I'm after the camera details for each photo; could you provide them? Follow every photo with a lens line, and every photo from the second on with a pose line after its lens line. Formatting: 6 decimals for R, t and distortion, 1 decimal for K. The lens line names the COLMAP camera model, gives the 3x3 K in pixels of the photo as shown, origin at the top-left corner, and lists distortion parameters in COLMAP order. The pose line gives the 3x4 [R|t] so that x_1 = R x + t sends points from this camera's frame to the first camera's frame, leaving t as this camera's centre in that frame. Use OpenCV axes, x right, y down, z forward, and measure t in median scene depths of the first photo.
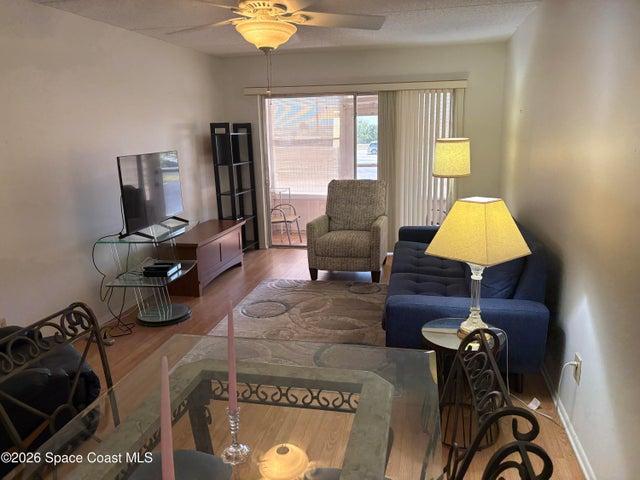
lens RADIAL K [[480.0, 0, 325.4], [0, 480.0, 239.9], [0, 0, 1]] dist [0.012522, -0.002592]
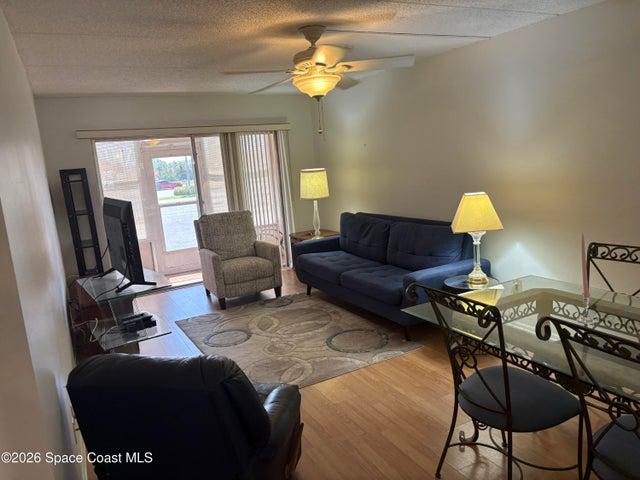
lens RADIAL K [[480.0, 0, 320.6], [0, 480.0, 240.7], [0, 0, 1]] dist [0.012522, -0.002592]
pose [[0.761659, -0.150674, 0.630217, -0.484028], [0.203721, 0.978954, -0.012160, -0.006843], [-0.615121, 0.137650, 0.776324, 0.035800]]
